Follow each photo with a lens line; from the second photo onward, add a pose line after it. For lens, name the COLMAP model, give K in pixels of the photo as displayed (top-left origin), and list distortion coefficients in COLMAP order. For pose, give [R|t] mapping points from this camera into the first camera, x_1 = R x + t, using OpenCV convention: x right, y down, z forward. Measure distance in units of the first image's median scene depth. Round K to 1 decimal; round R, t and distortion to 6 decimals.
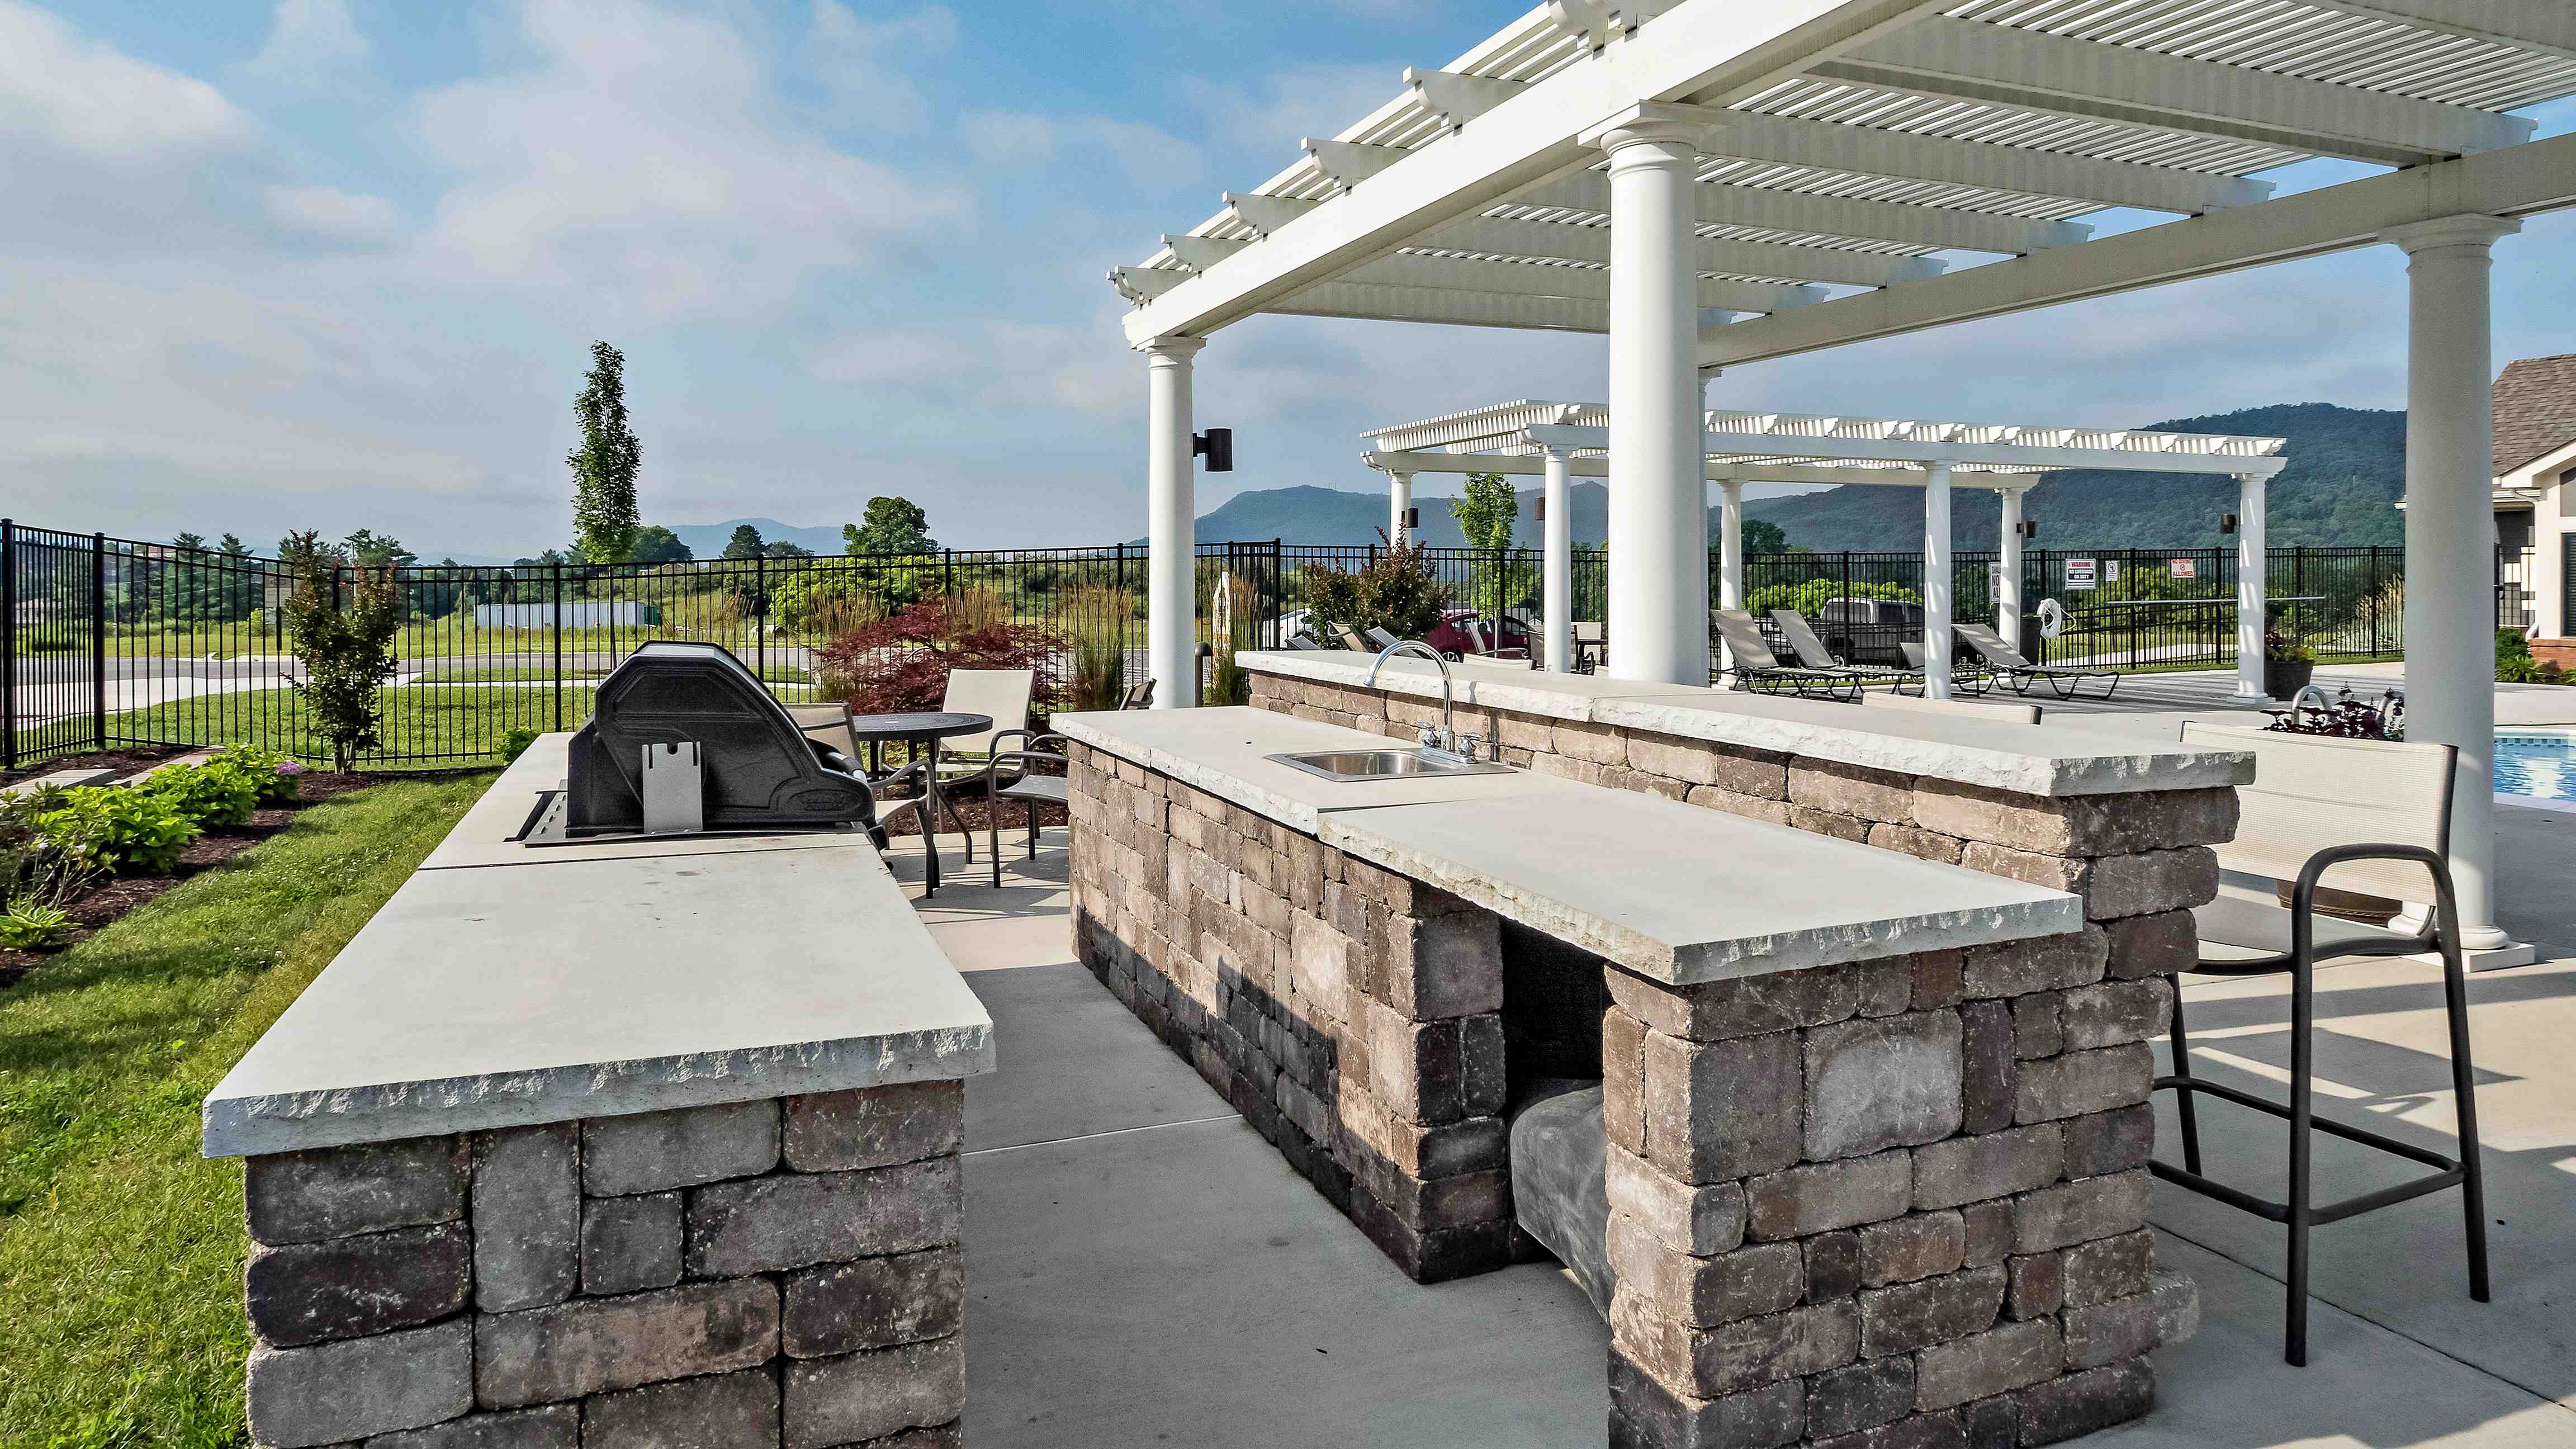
lens RADIAL K [[1526.0, 0, 1283.2], [0, 1526.0, 593.6], [0, 0, 1]] dist [-0.003674, -0.001635]
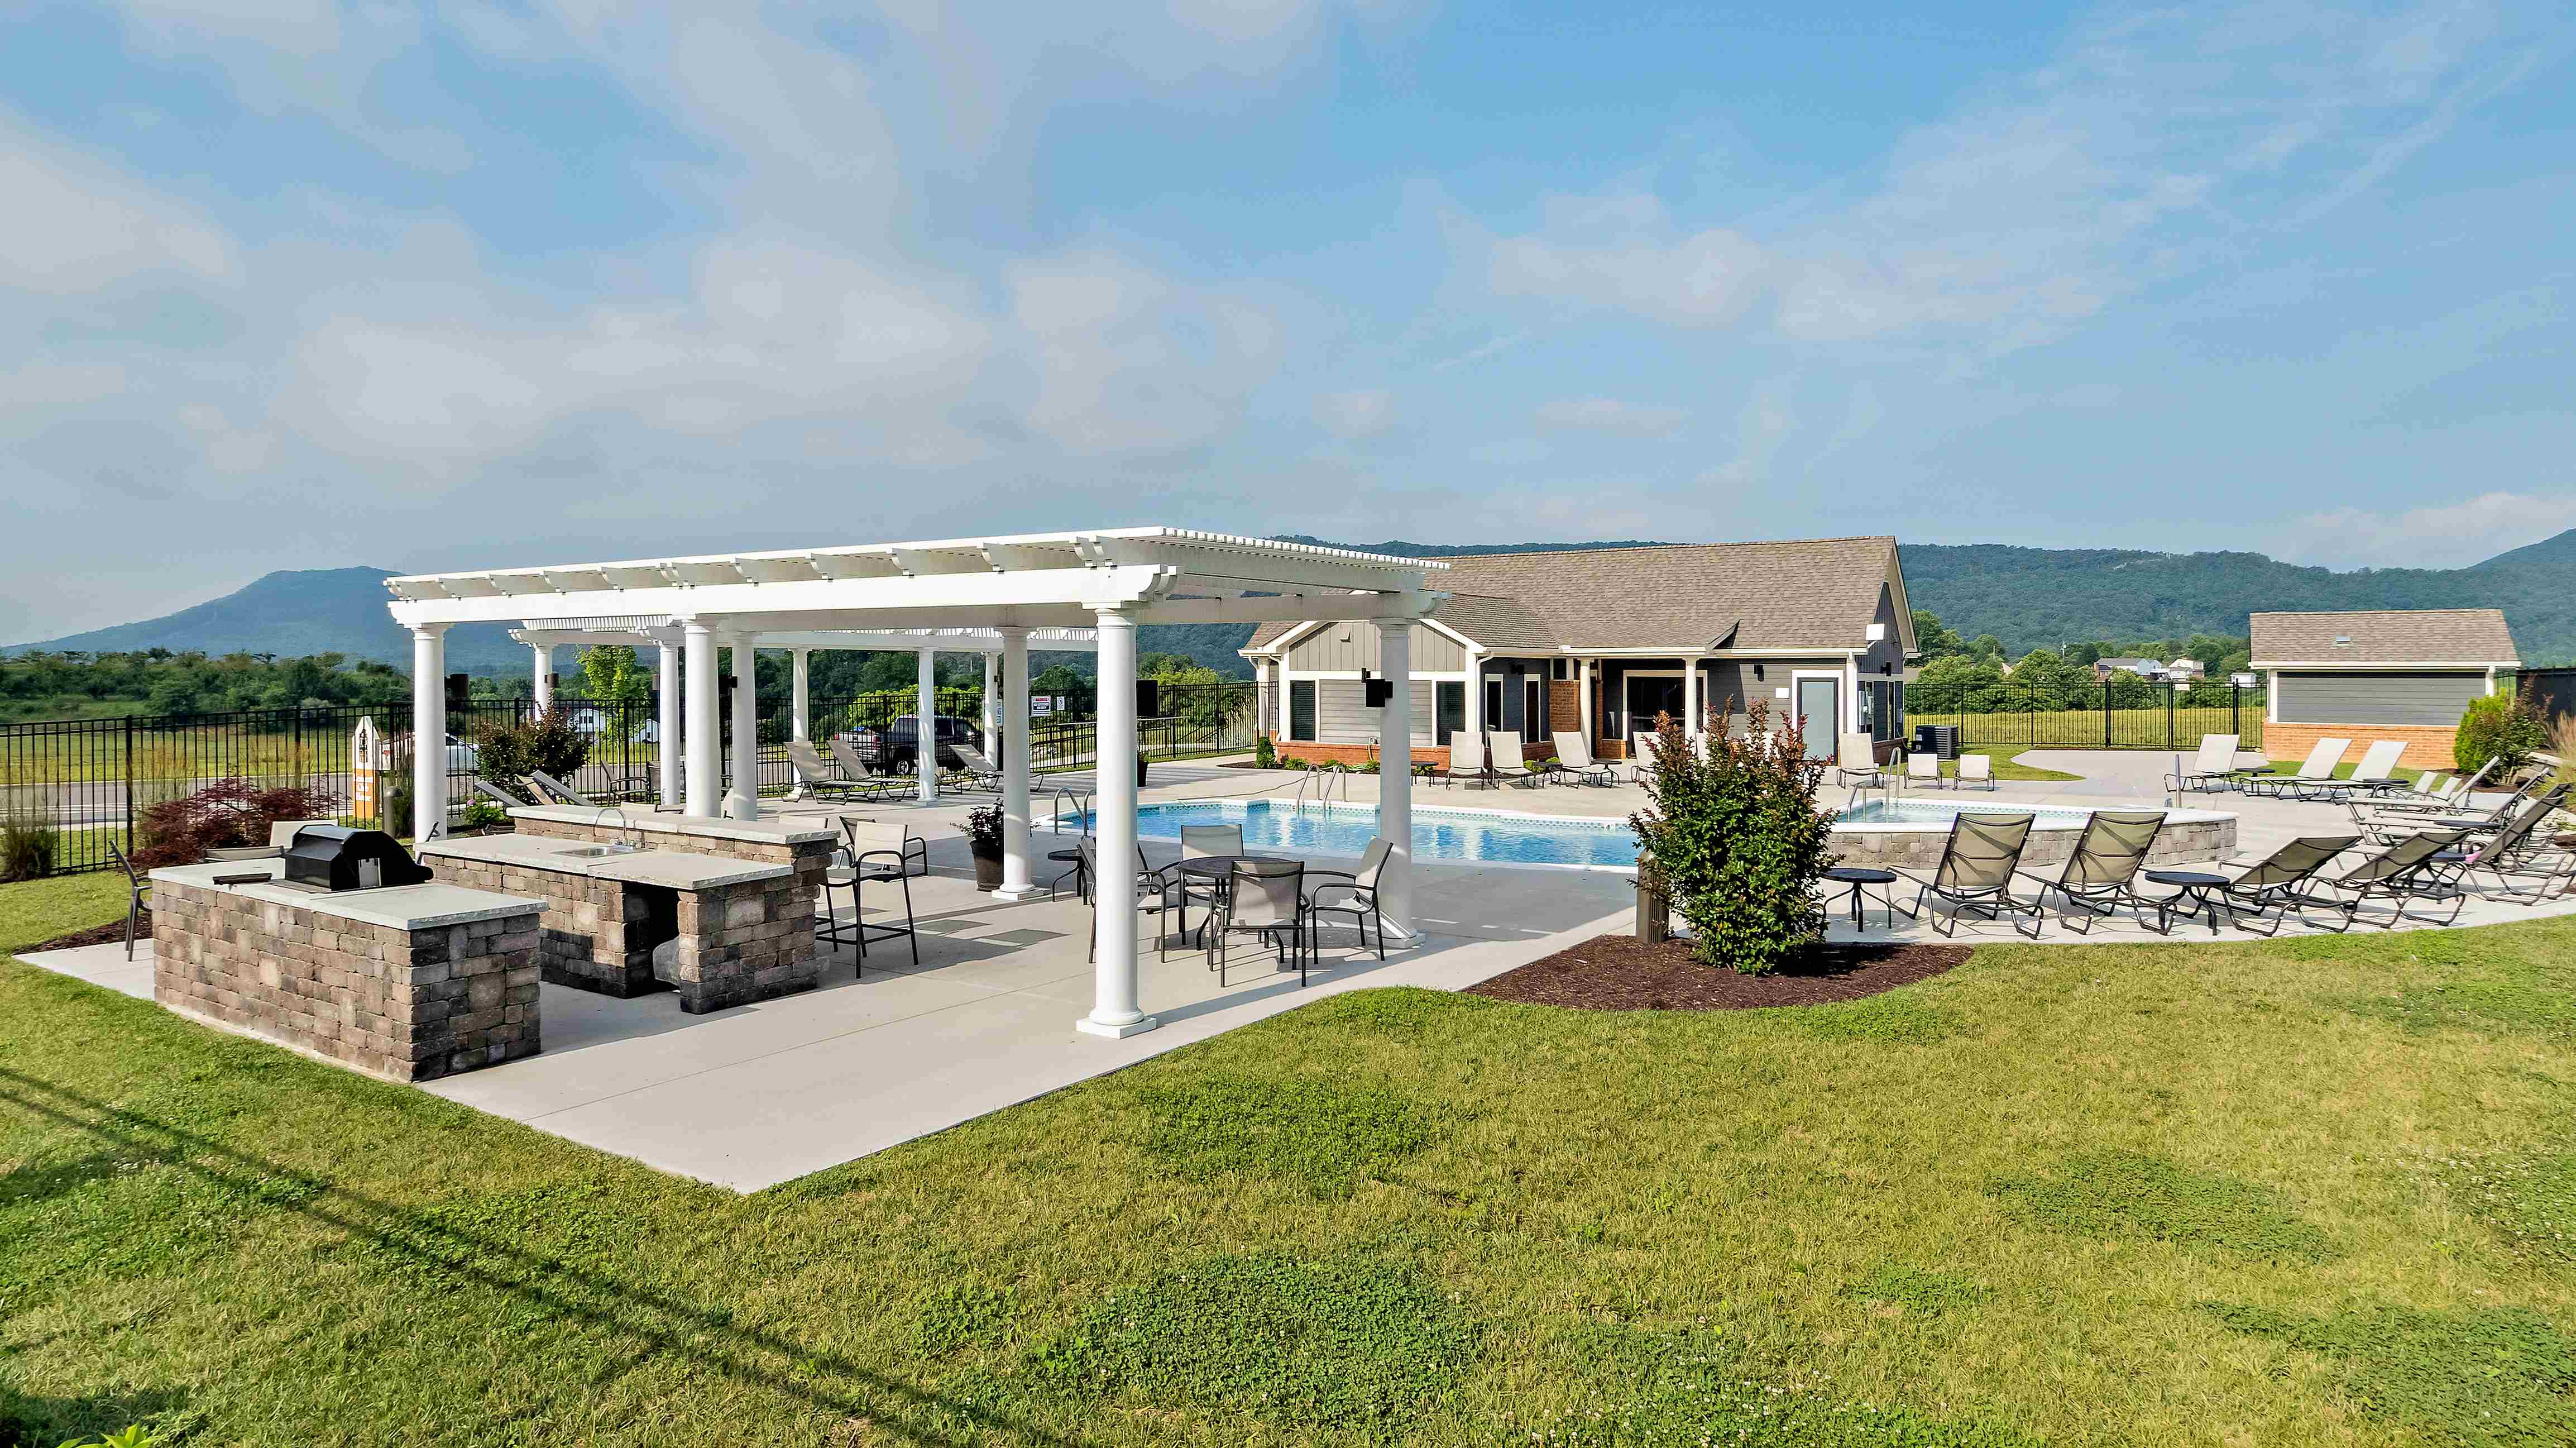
lens RADIAL K [[1505.0, 0, 1283.3], [0, 1505.0, 652.9], [0, 0, 1]] dist [0.003337, 0.000199]
pose [[0.845756, -0.002447, 0.533564, -0.324819], [0.013899, 0.999751, -0.017447, -0.174394], [-0.533389, 0.022172, 0.845580, -1.875279]]
